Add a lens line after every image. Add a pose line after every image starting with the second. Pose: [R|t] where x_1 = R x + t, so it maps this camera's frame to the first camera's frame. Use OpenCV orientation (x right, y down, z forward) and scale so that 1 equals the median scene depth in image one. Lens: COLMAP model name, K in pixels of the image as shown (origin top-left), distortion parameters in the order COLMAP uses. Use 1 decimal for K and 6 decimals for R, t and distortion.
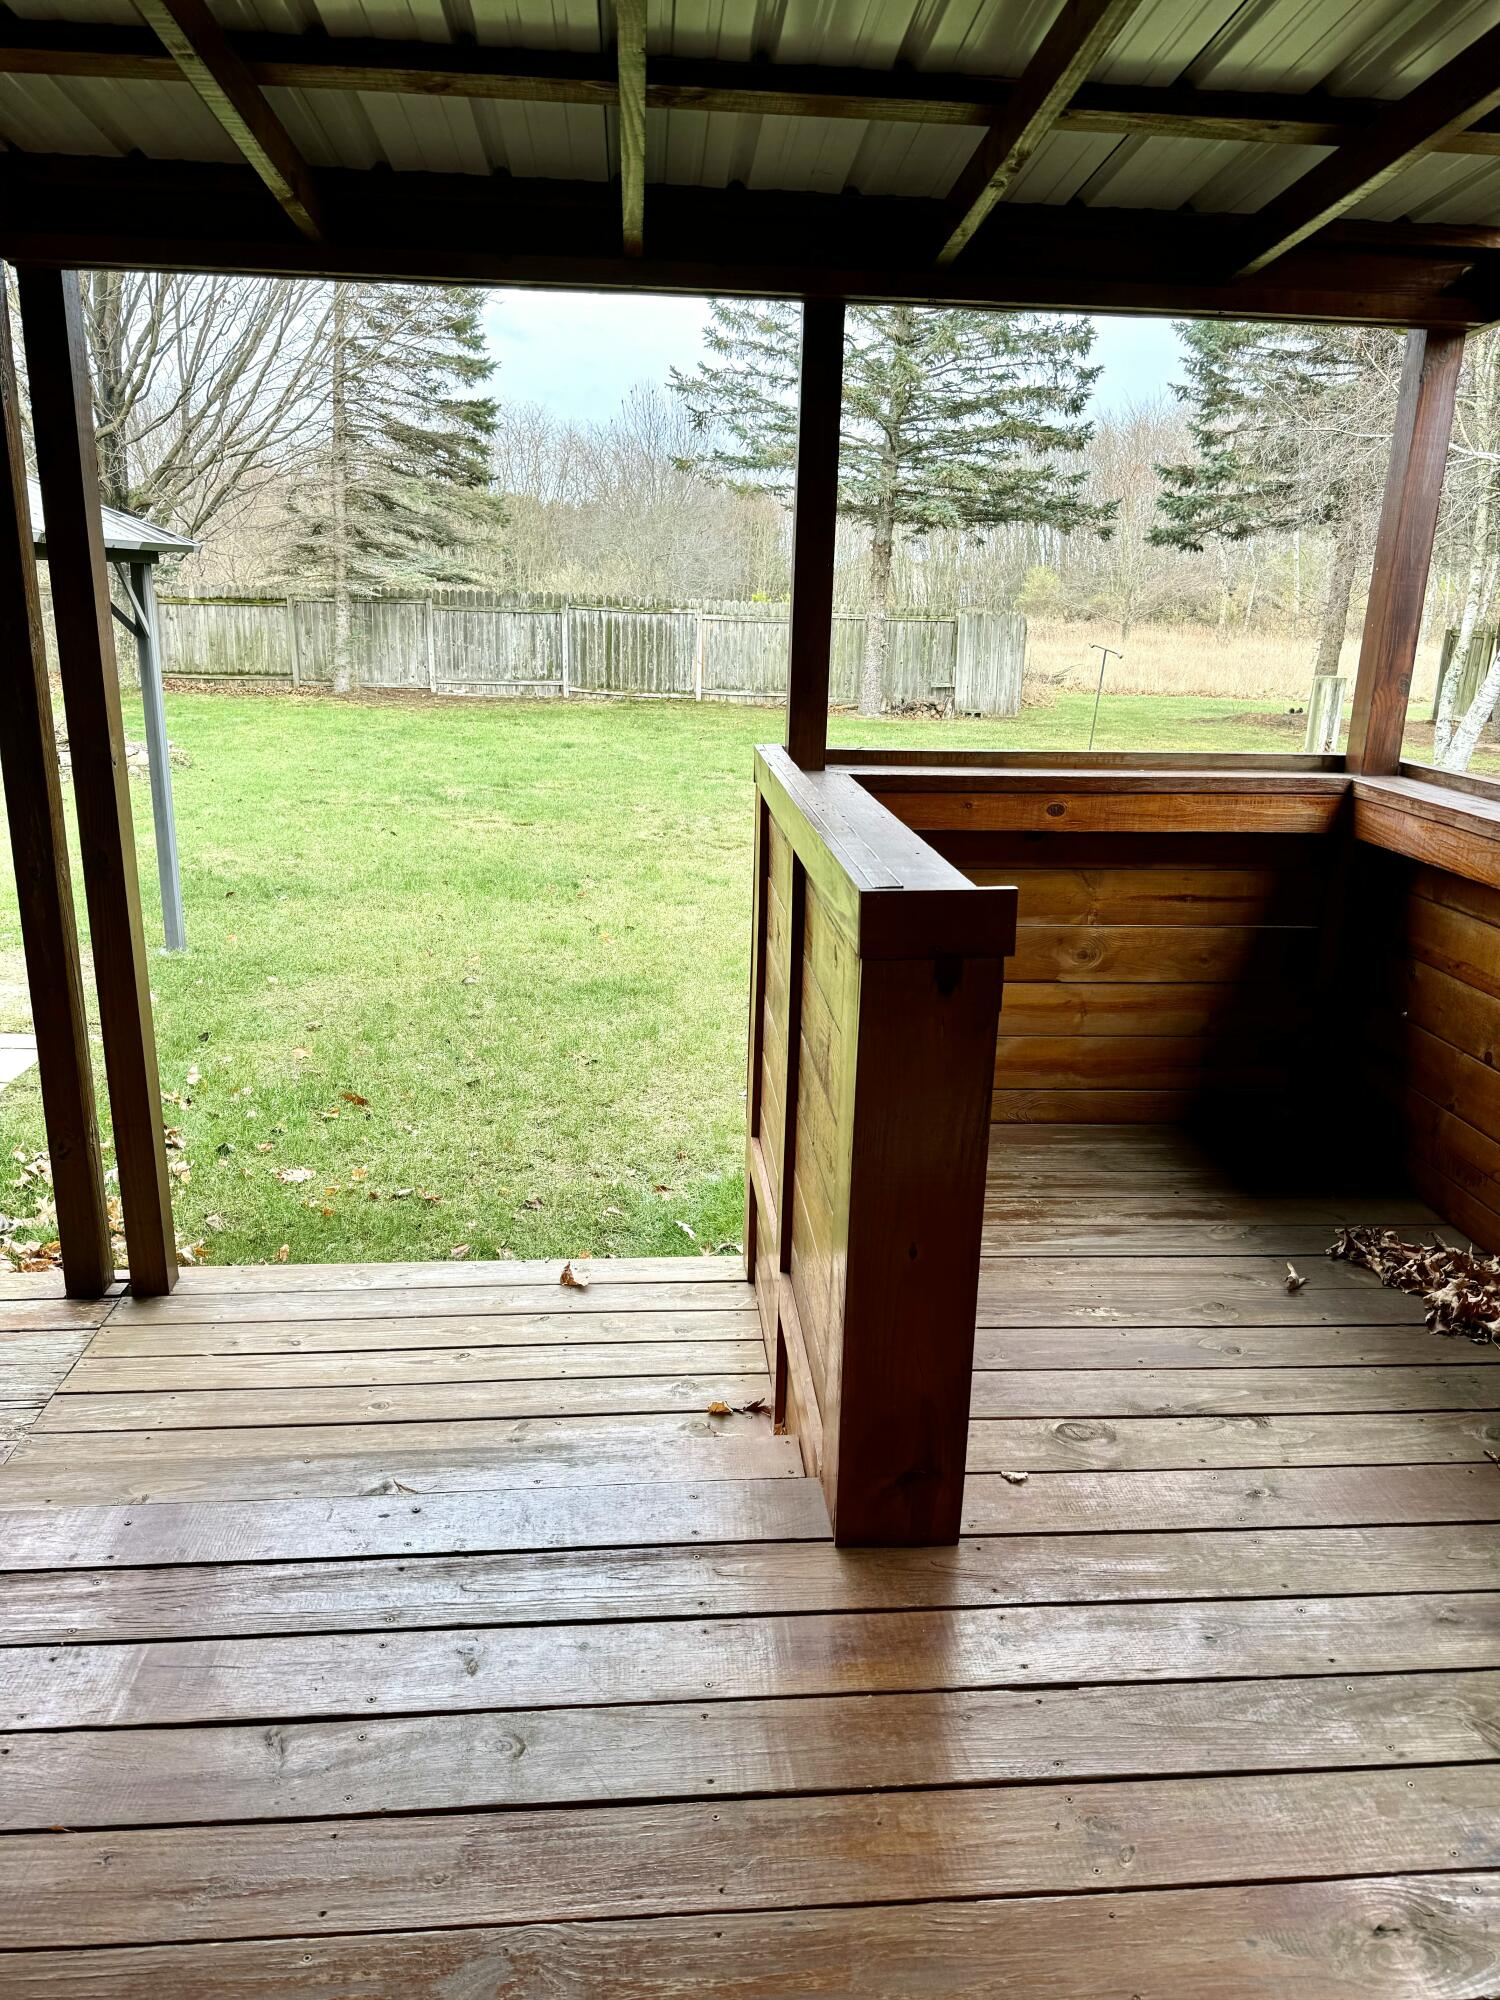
lens RADIAL K [[1409.6, 0, 744.5], [0, 1409.6, 1027.0], [0, 0, 1]] dist [0.044988, -0.040111]
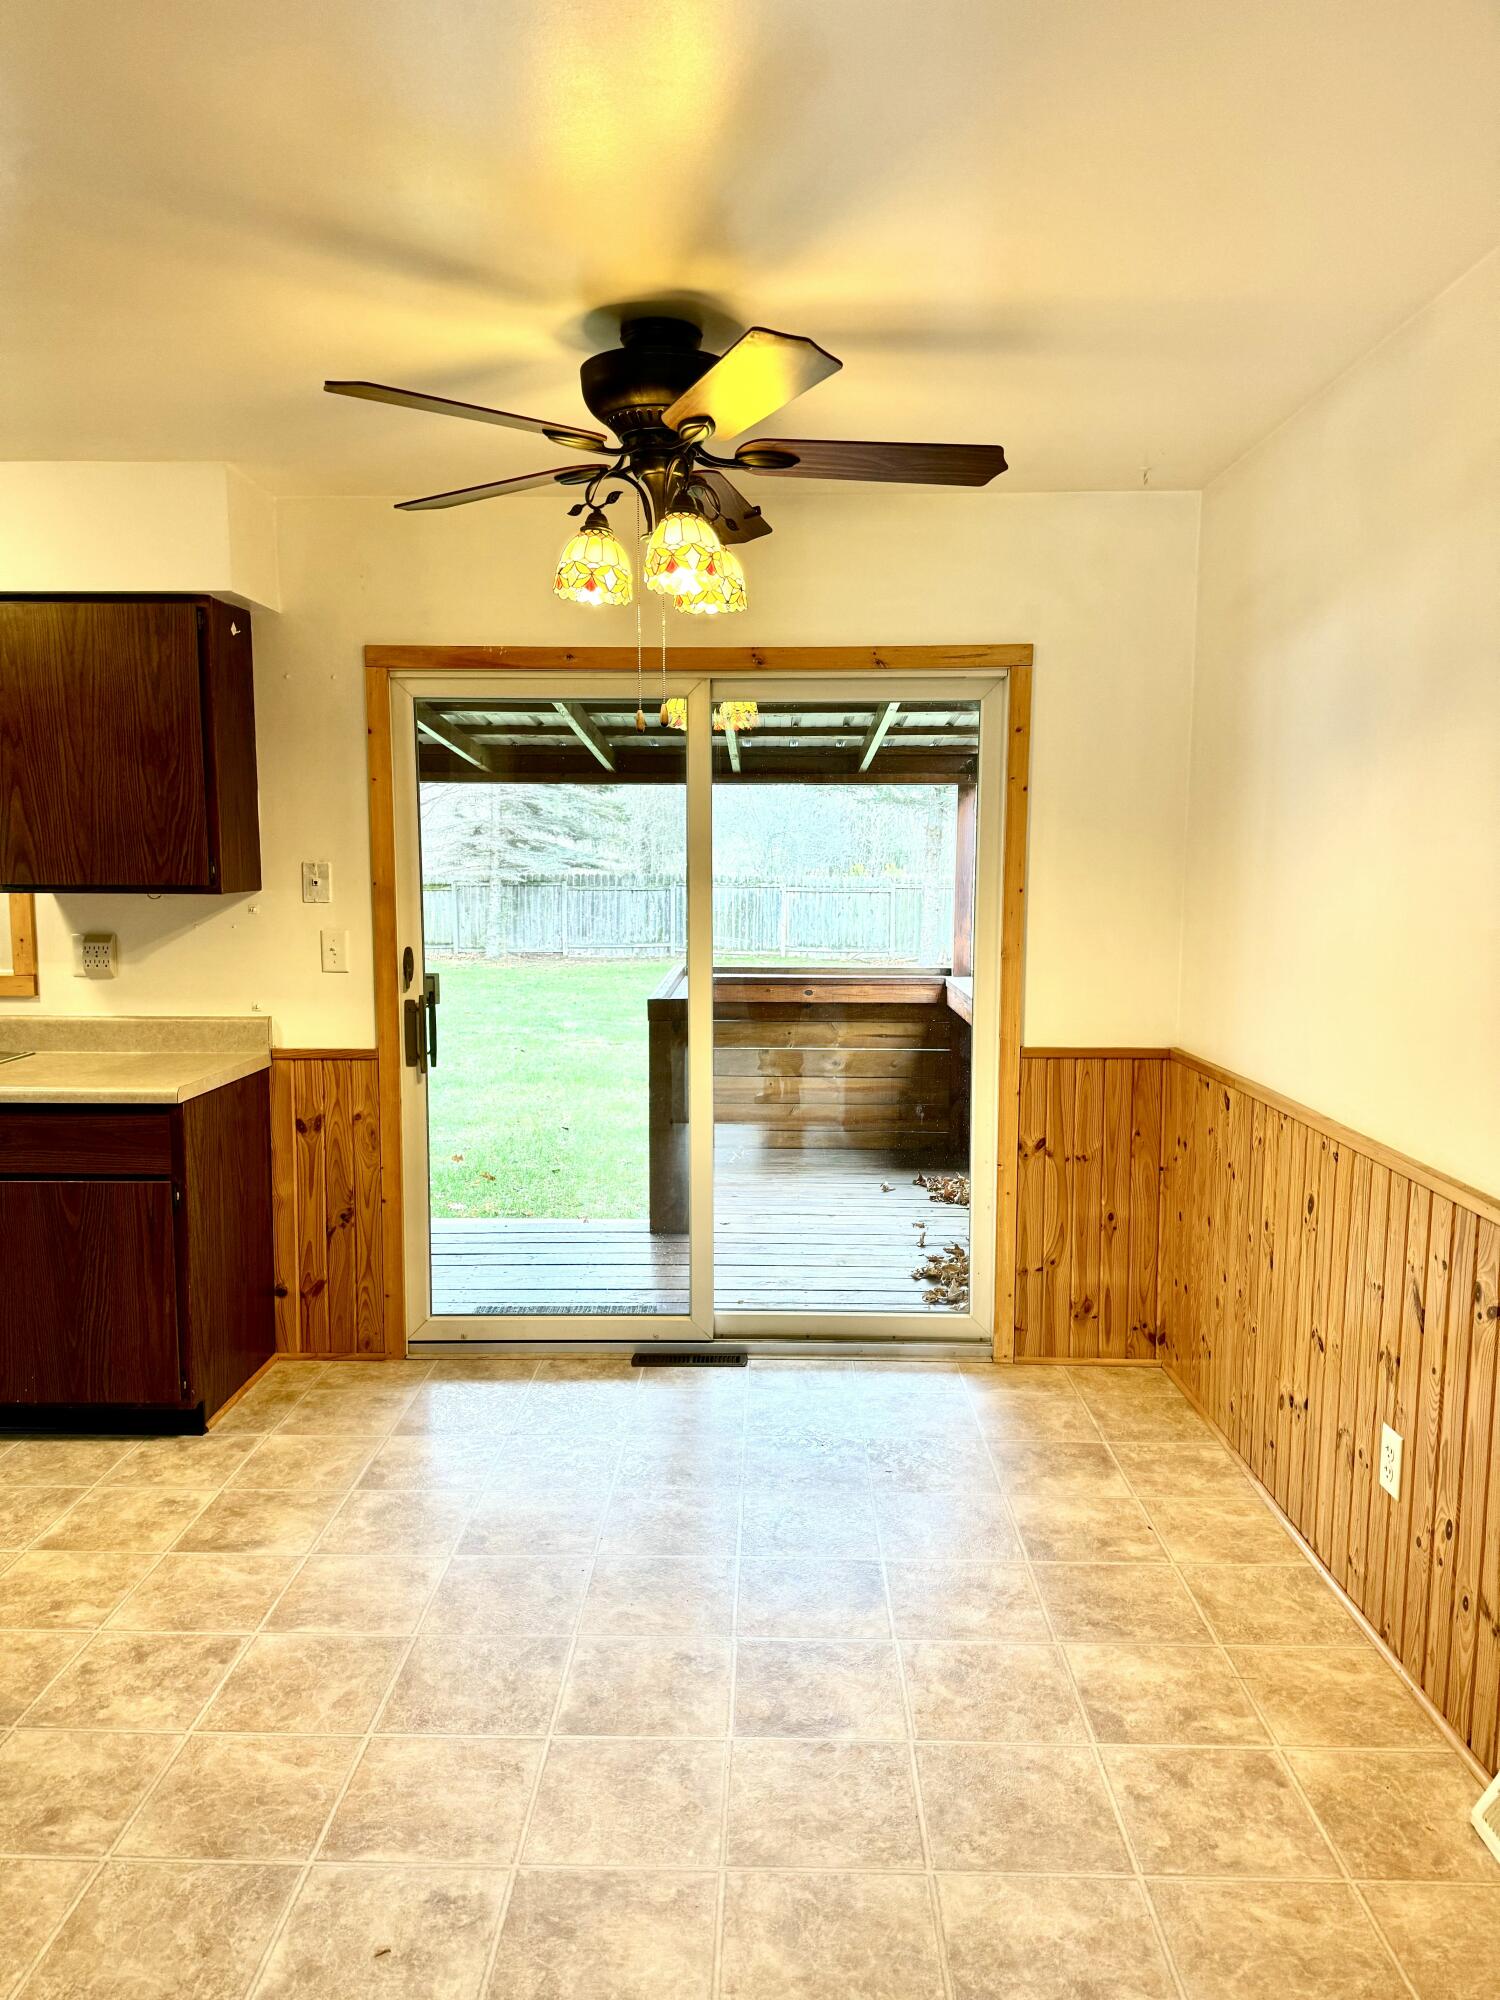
lens RADIAL K [[1409.6, 0, 741.6], [0, 1409.6, 996.6], [0, 0, 1]] dist [0.044988, -0.040111]
pose [[0.995299, -0.017162, -0.095317, 0.048523], [-0.002270, 0.979769, -0.200118, 0.042972], [0.096823, 0.199393, 0.975124, -0.168672]]
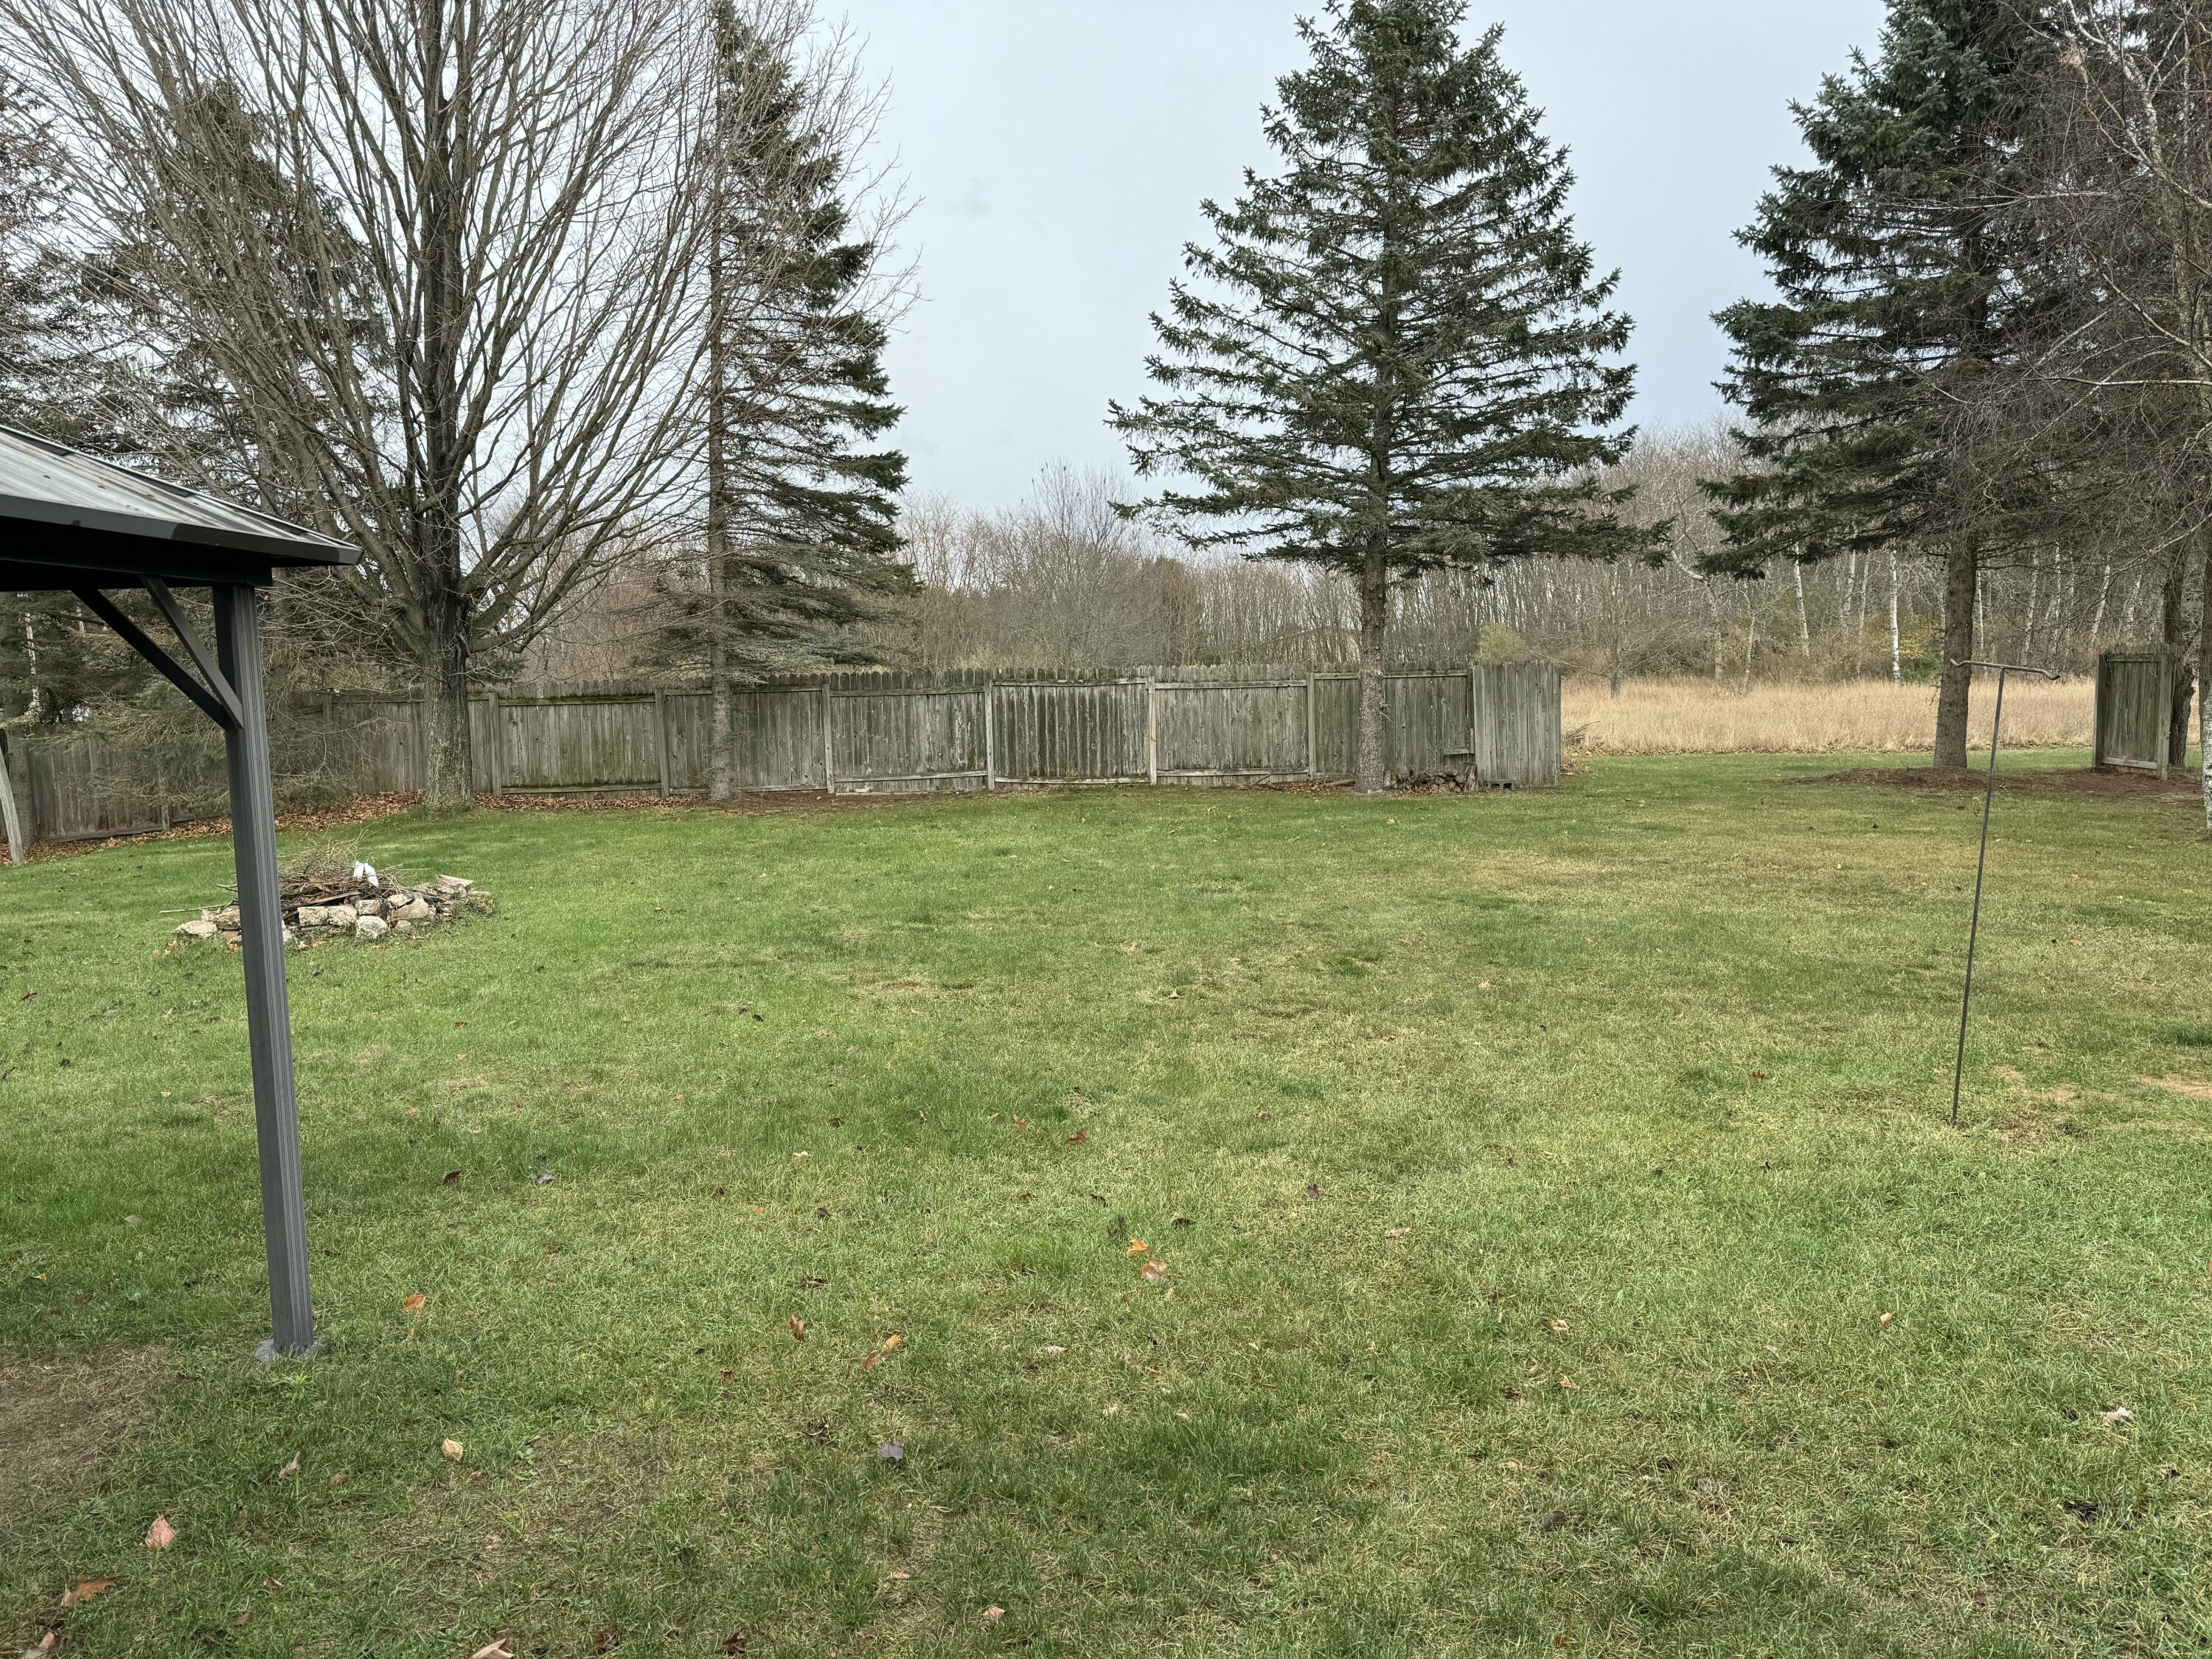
lens RADIAL K [[1559.0, 0, 1096.8], [0, 1559.0, 836.2], [0, 0, 1]] dist [0.044988, -0.040111]
pose [[0.997656, -0.049445, -0.047303, -0.027238], [0.039434, 0.980390, -0.193083, -0.034547], [0.055922, 0.190765, 0.980041, 0.140494]]
